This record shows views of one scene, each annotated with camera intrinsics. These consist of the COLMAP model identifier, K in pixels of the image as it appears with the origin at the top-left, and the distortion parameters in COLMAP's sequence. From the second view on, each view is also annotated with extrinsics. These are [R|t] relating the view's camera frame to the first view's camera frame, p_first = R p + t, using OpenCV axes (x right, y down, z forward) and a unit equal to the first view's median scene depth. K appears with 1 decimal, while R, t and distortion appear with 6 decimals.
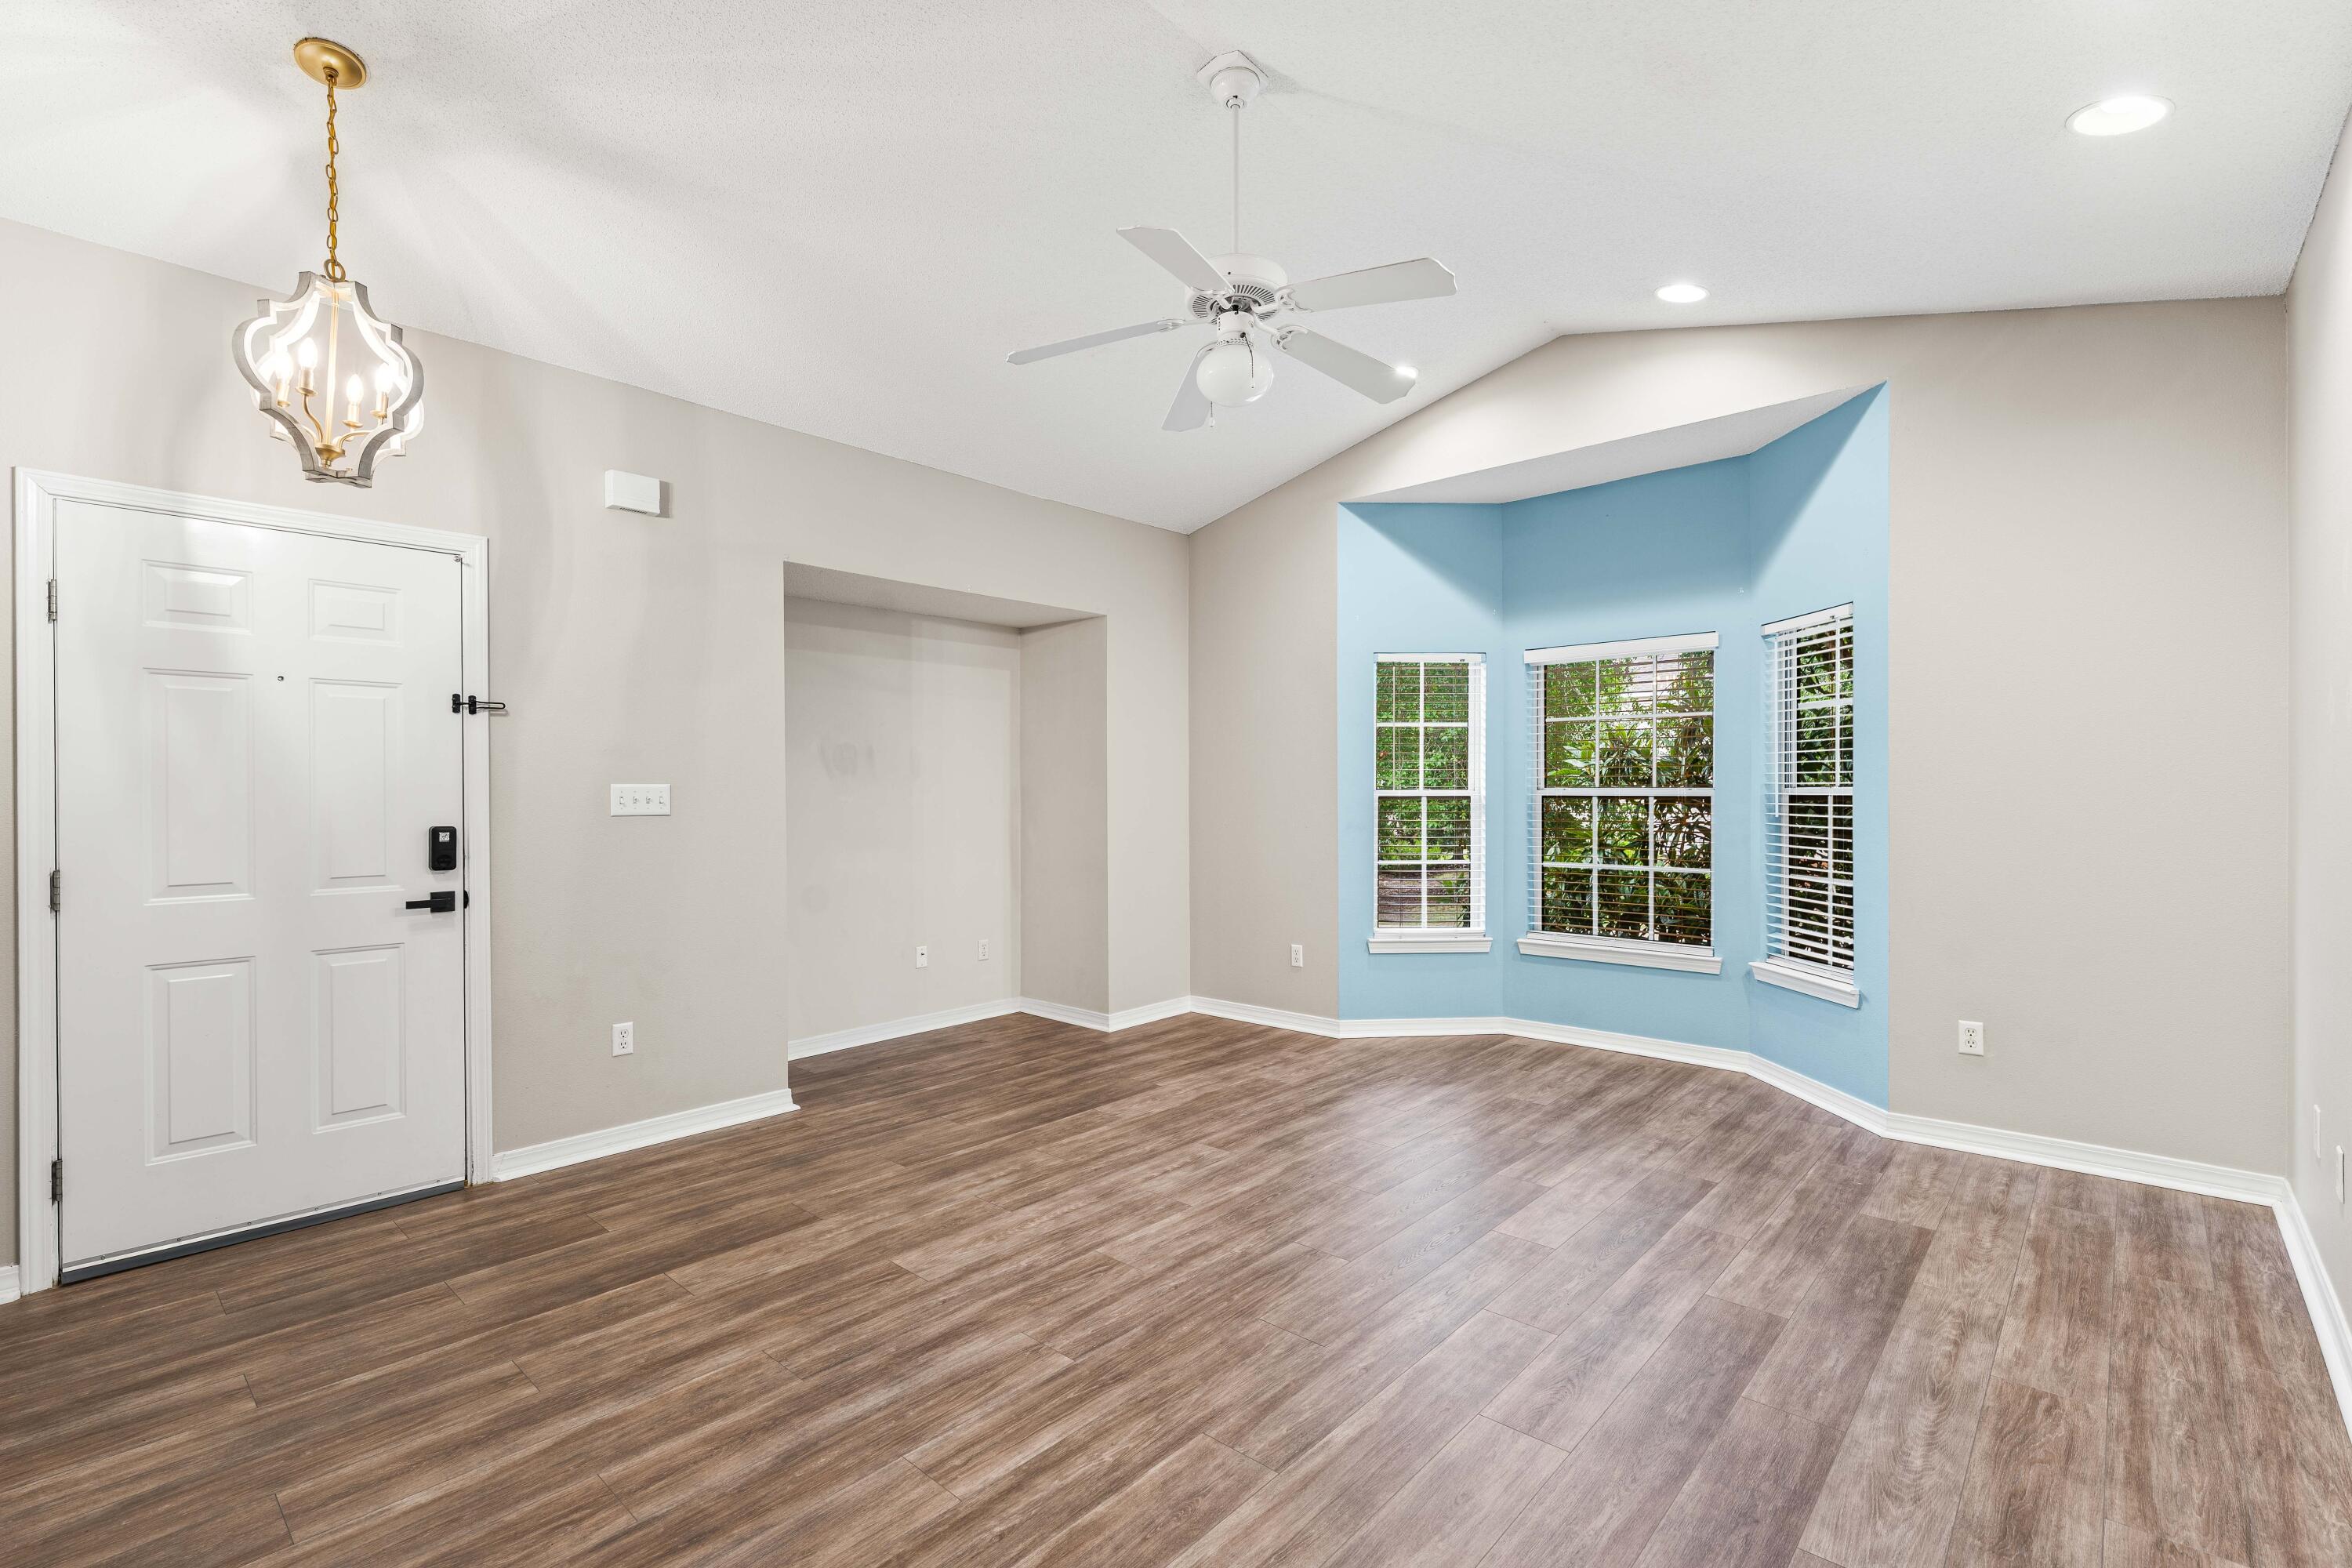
lens RADIAL K [[1043.1, 0, 1171.1], [0, 1043.1, 789.4], [0, 0, 1]] dist [0.002440, -0.000154]
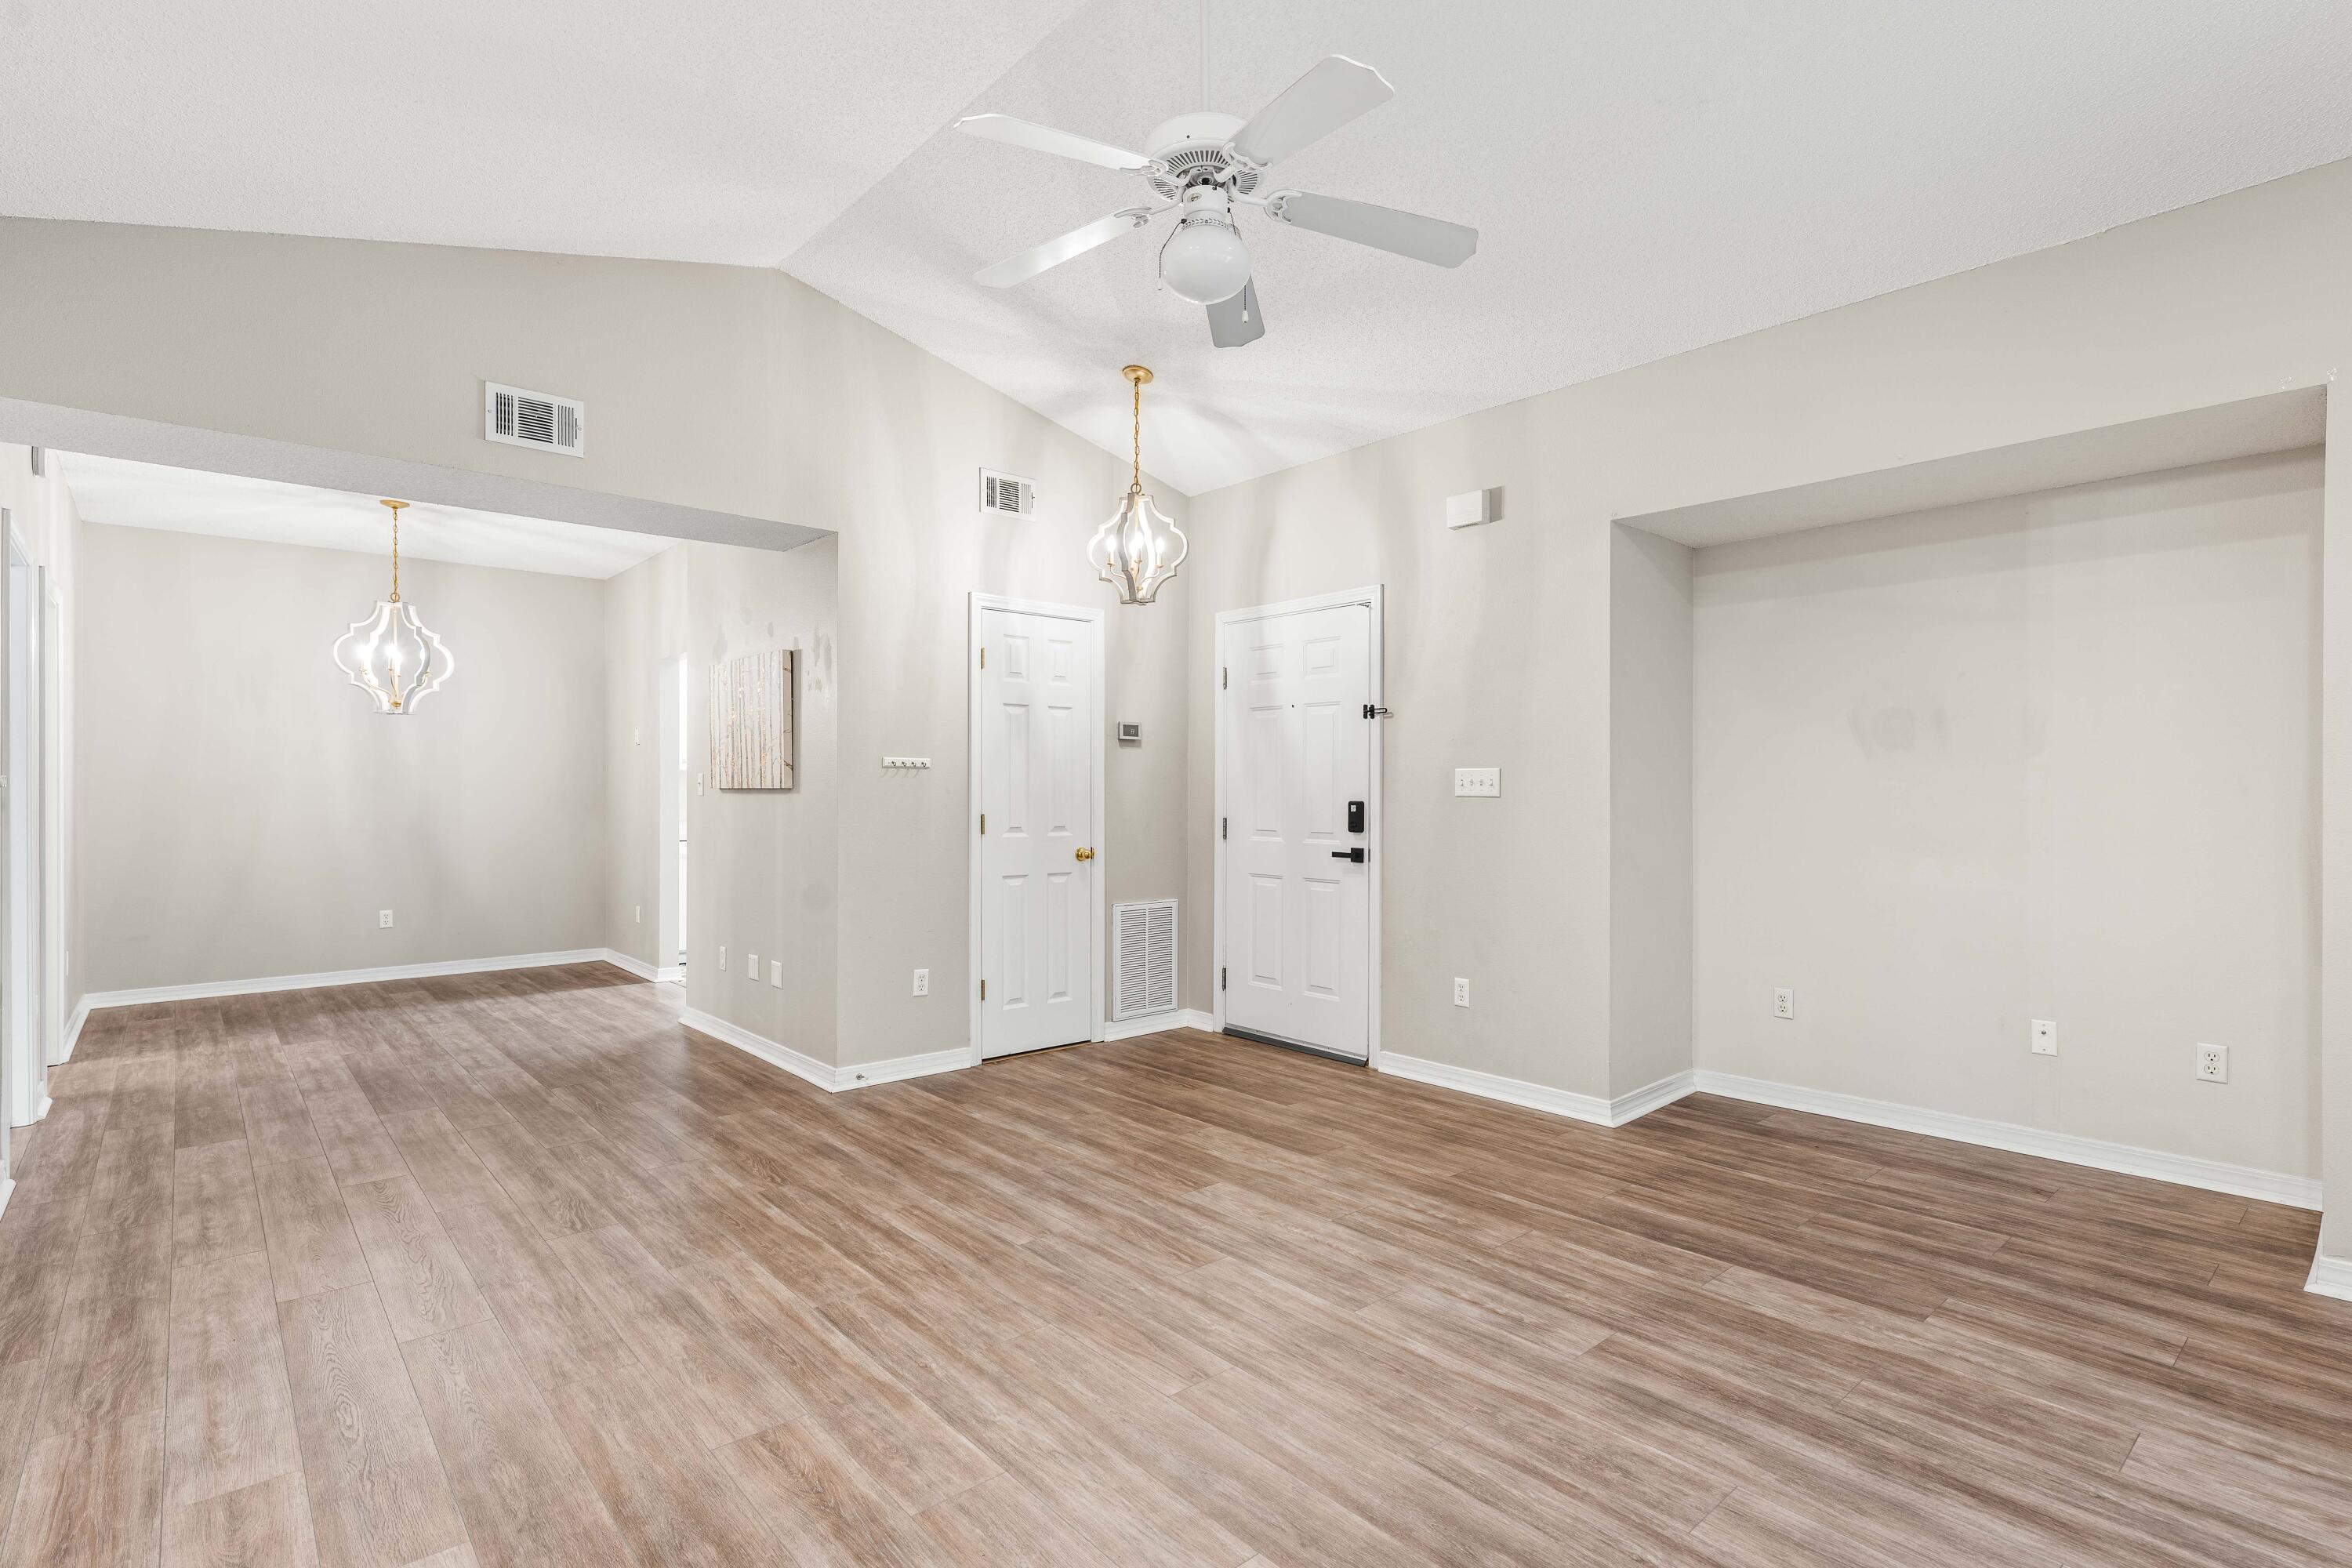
lens RADIAL K [[1124.1, 0, 1168.0], [0, 1124.1, 782.1], [0, 0, 1]] dist [0.003845, -0.000616]
pose [[-0.115322, -0.002315, -0.993325, 0.689215], [0.001336, 0.999996, -0.002486, 0.011725], [0.993327, -0.001614, -0.115318, 0.777036]]
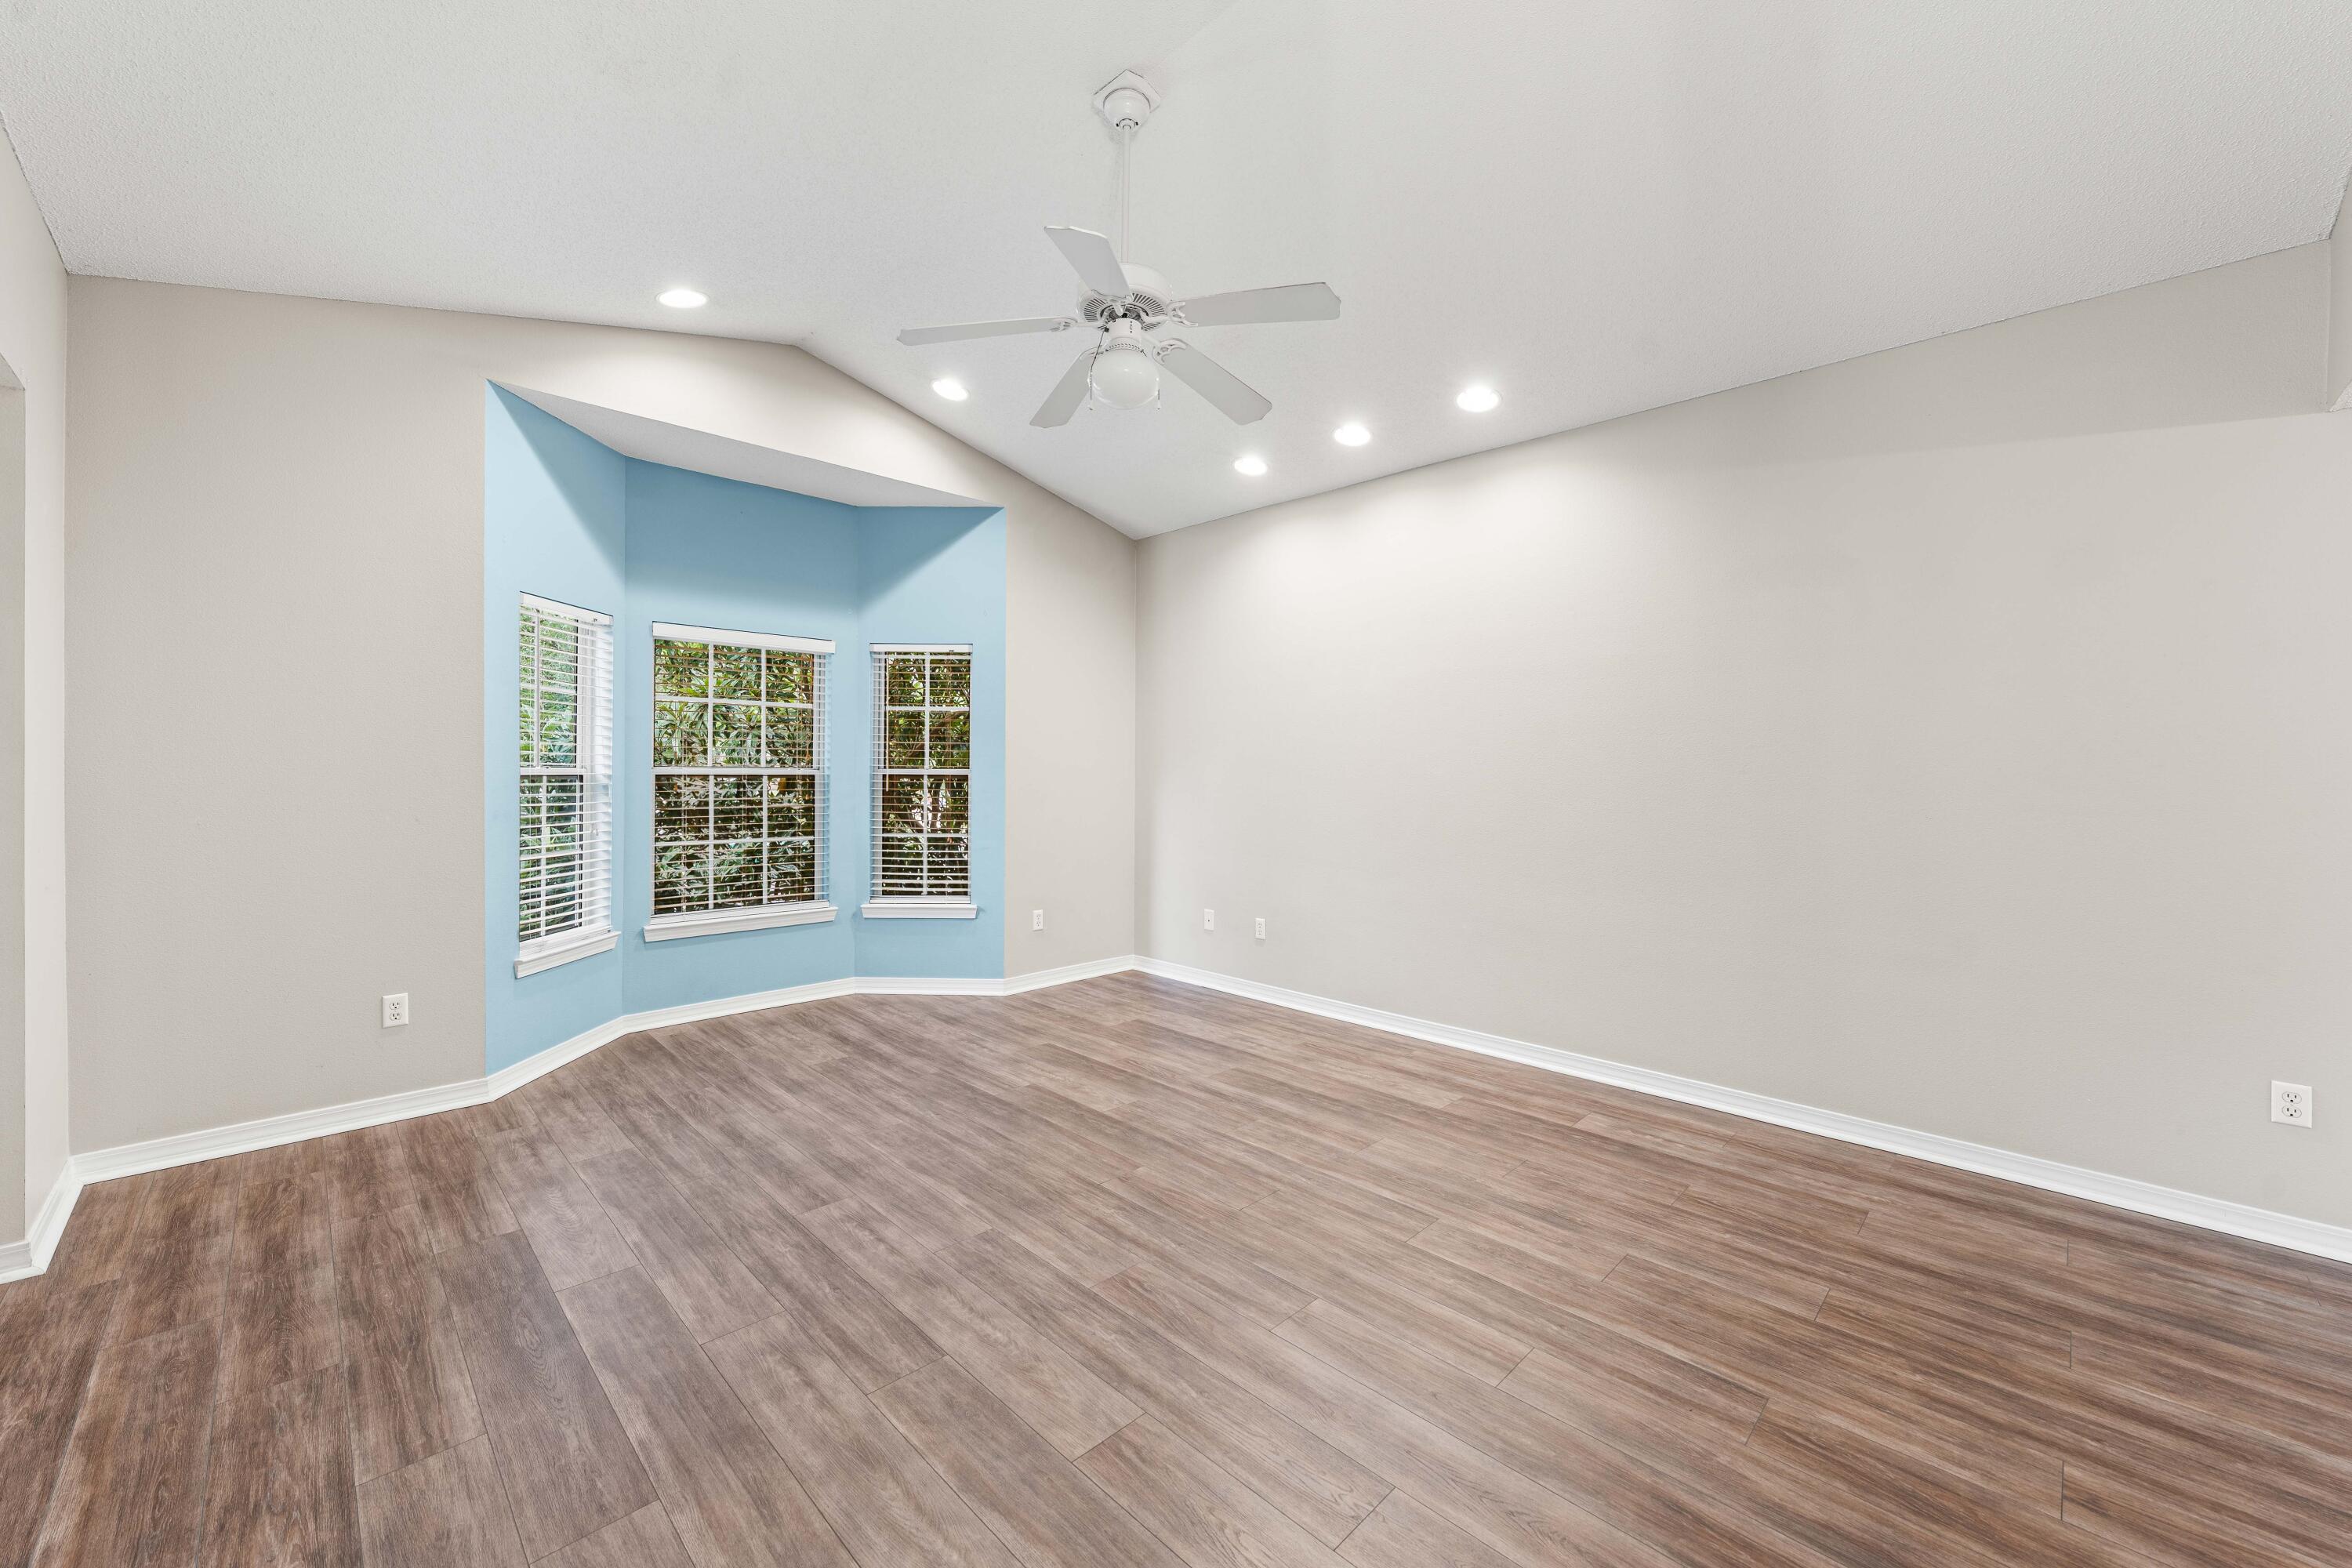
lens RADIAL K [[908.7, 0, 1169.4], [0, 908.7, 768.9], [0, 0, 1]] dist [-0.002446, -0.000180]
pose [[0.057932, 0.005707, 0.998304, -0.616201], [-0.007700, 0.999956, -0.005270, 0.002213], [-0.998291, -0.007382, 0.057974, 0.650053]]
